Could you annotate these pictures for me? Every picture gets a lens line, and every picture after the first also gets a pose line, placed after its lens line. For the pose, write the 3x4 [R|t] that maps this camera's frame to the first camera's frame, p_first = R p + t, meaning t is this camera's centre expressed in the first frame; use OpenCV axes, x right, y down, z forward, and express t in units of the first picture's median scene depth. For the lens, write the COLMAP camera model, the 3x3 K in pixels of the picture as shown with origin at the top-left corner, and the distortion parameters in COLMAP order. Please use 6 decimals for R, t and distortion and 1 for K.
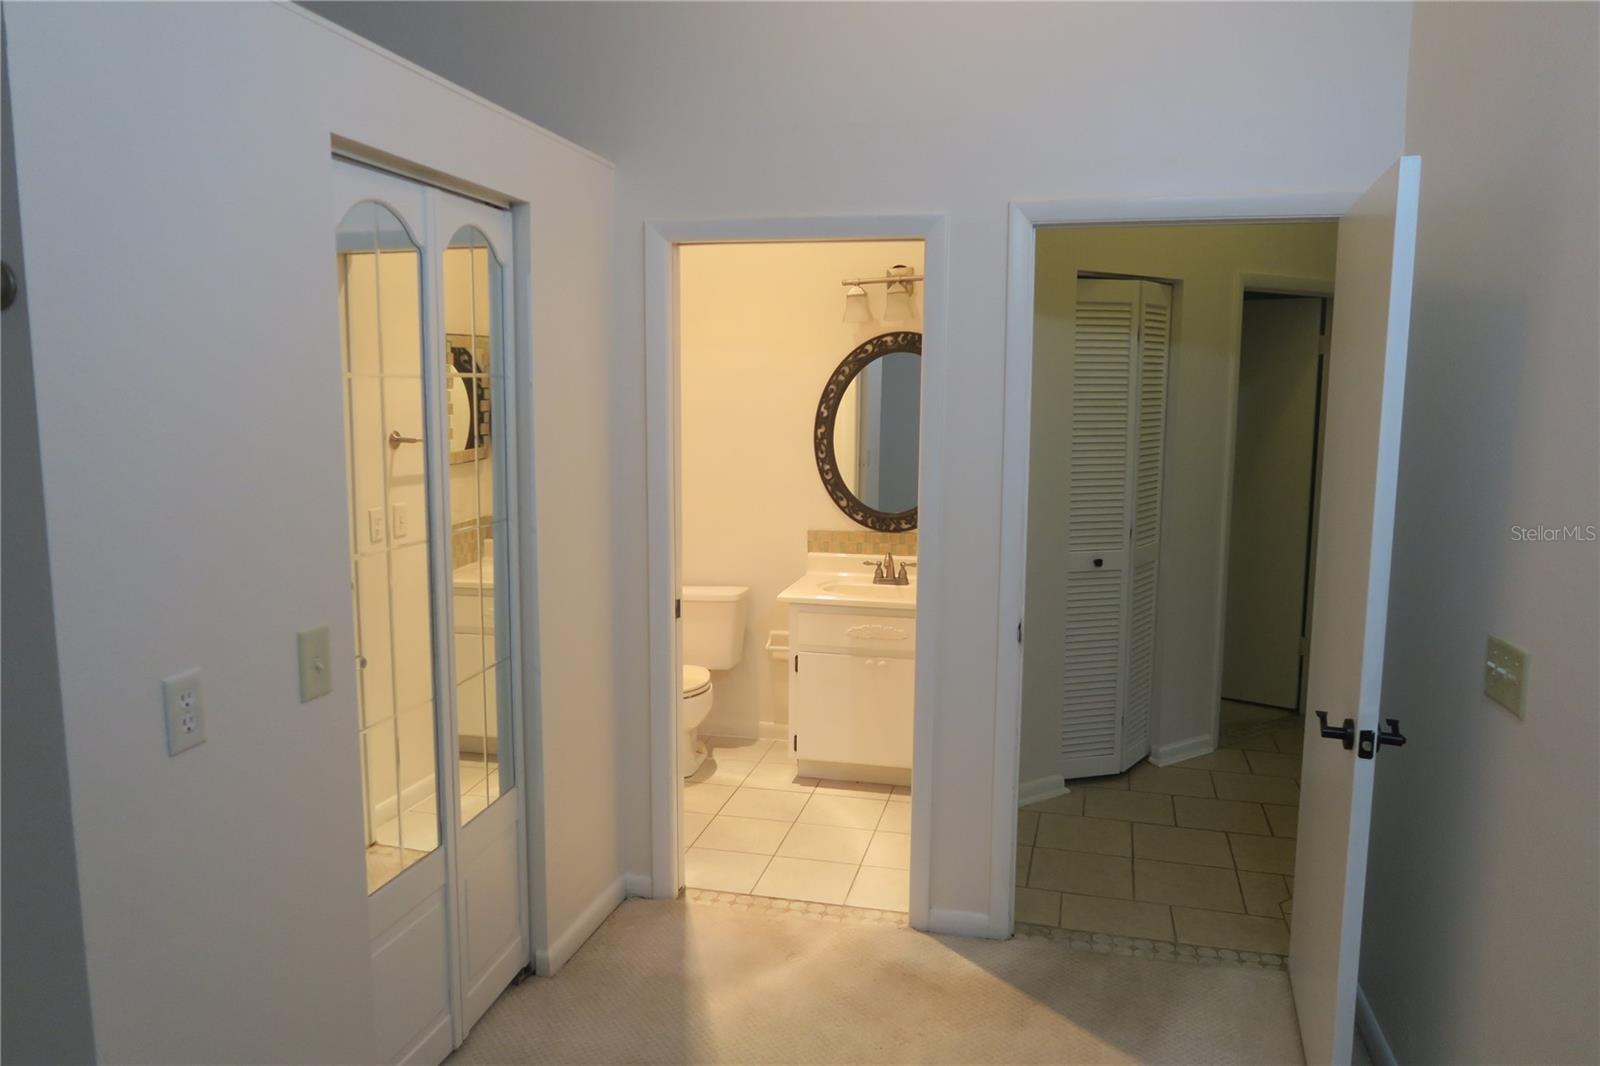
lens RADIAL K [[1110.7, 0, 804.1], [0, 1110.7, 533.5], [0, 0, 1]] dist [-0.017339, 0.002020]
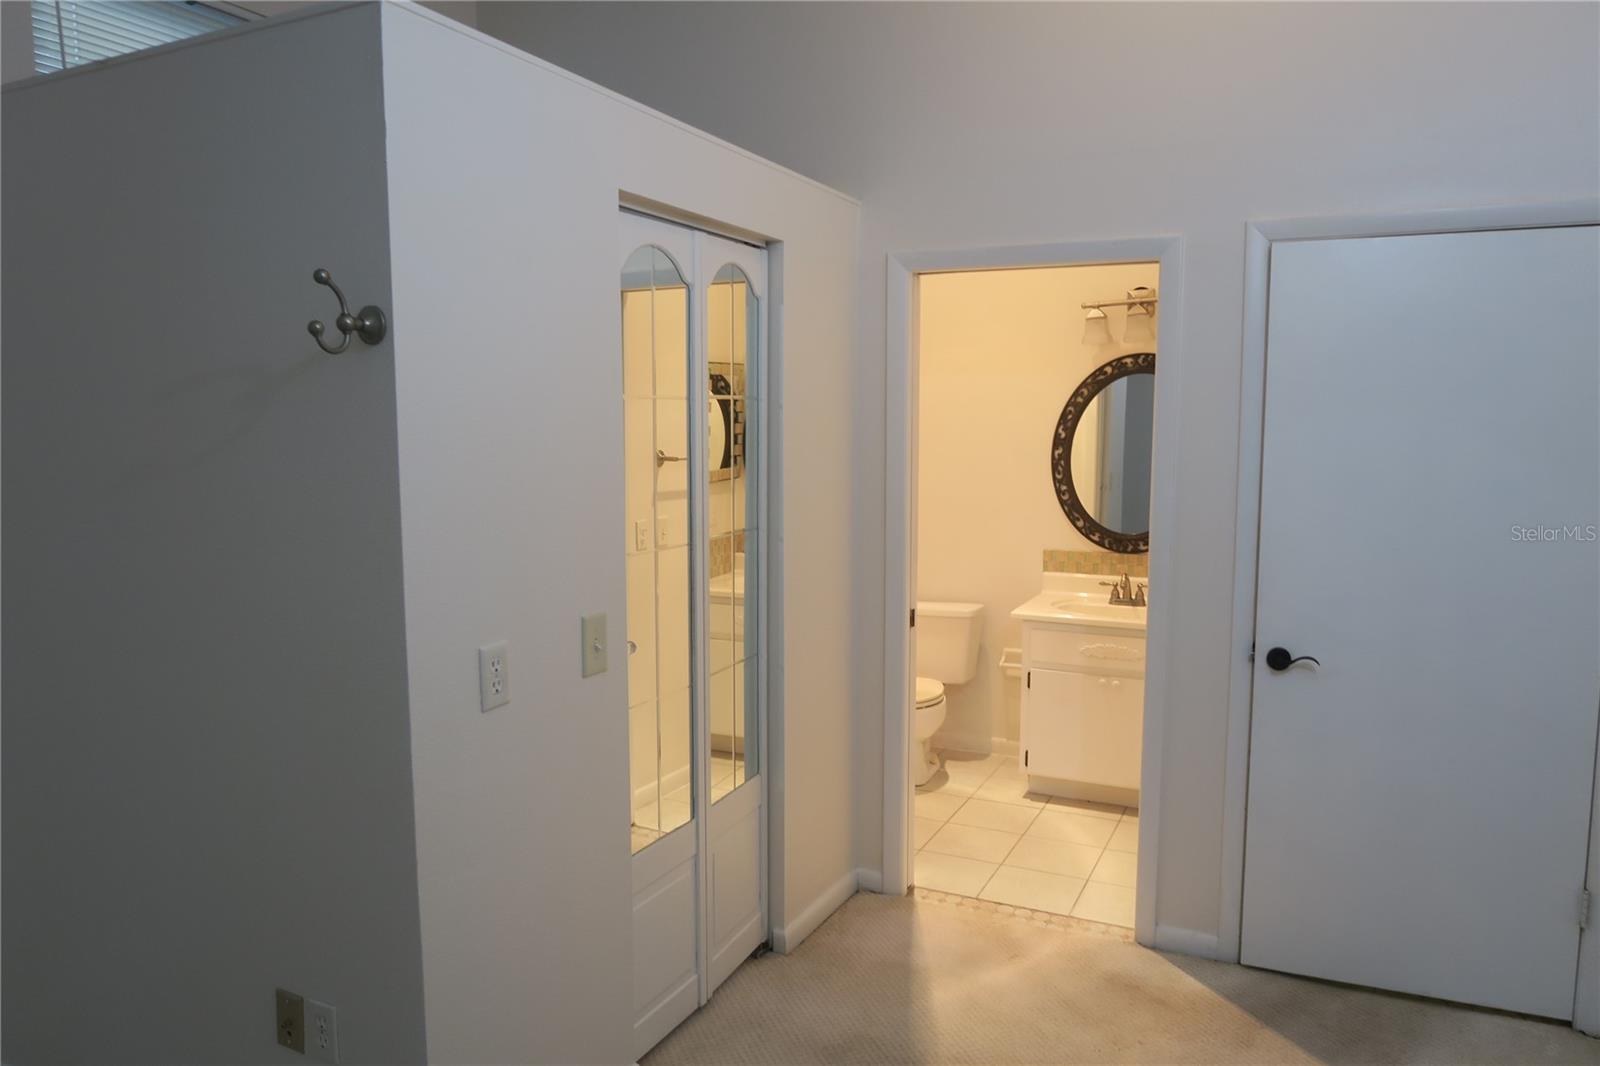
lens RADIAL K [[1110.7, 0, 804.1], [0, 1110.7, 533.5], [0, 0, 1]] dist [-0.017339, 0.002020]
pose [[0.976263, 0.016783, -0.215939, 0.011954], [-0.021943, 0.999527, -0.021524, 0.012285], [0.215476, 0.025752, 0.976169, -0.051321]]
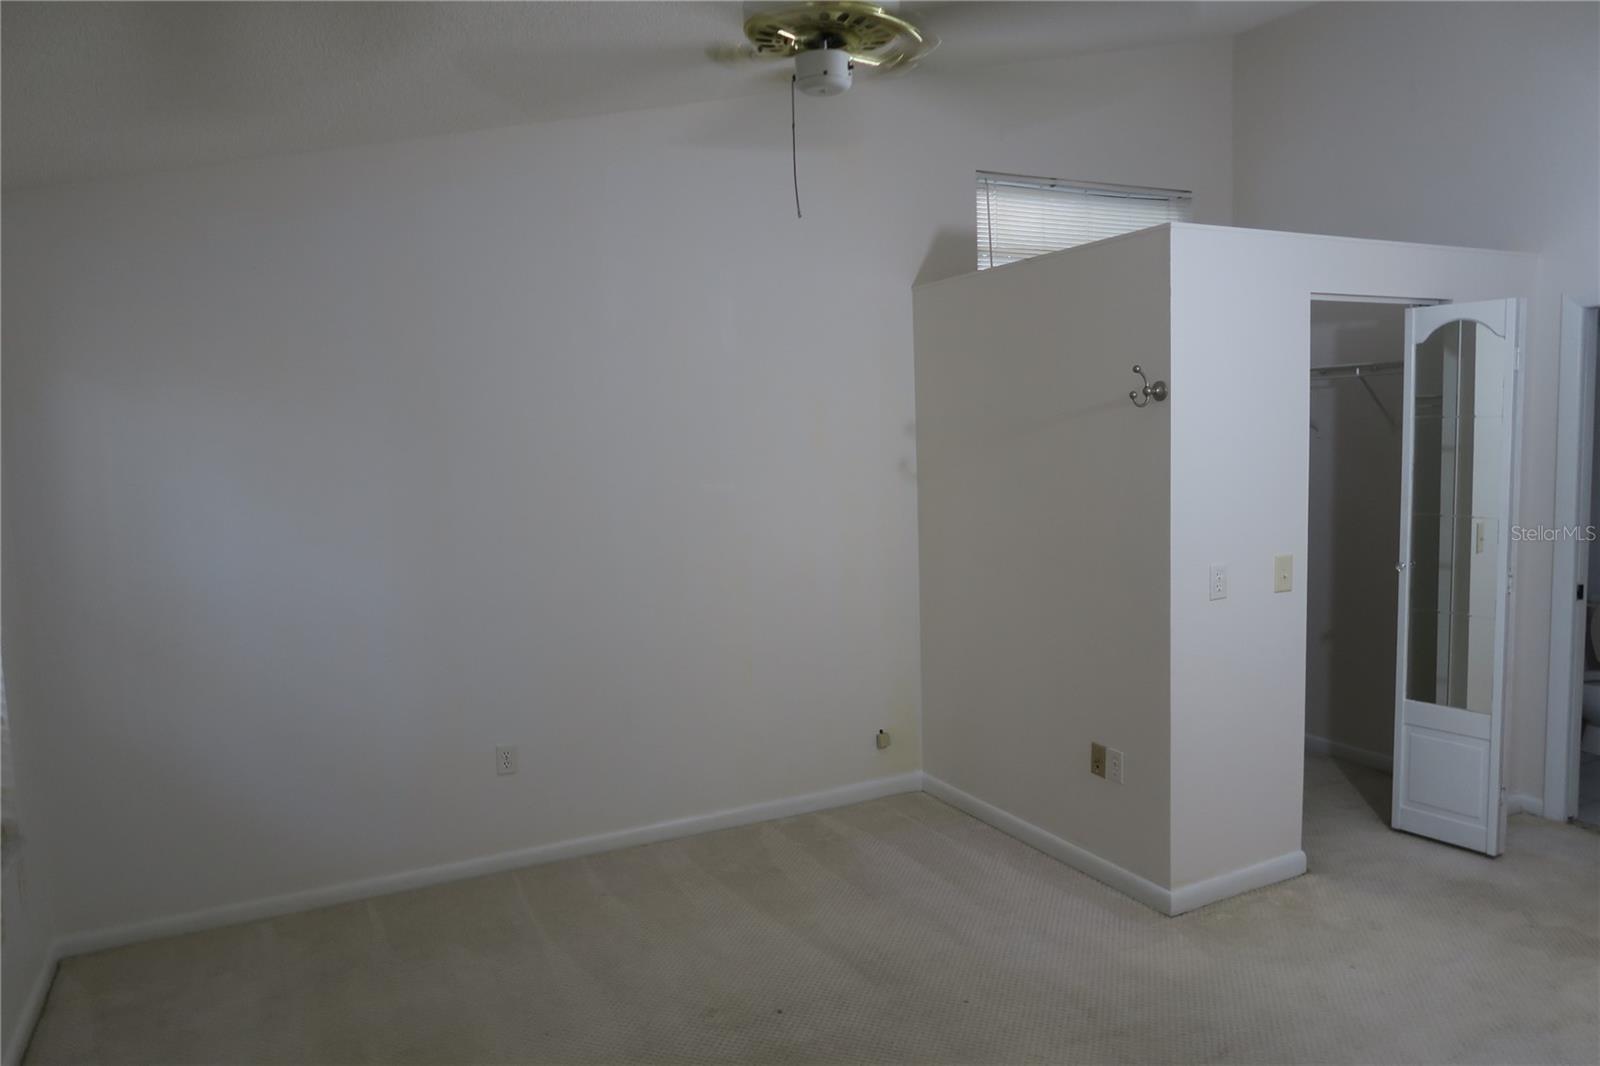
lens RADIAL K [[1110.7, 0, 804.1], [0, 1110.7, 533.5], [0, 0, 1]] dist [-0.017339, 0.002020]
pose [[0.644909, 0.048999, -0.762687, 0.266126], [-0.067928, 0.997668, 0.006656, 0.052655], [0.761234, 0.047515, 0.646734, -0.480942]]
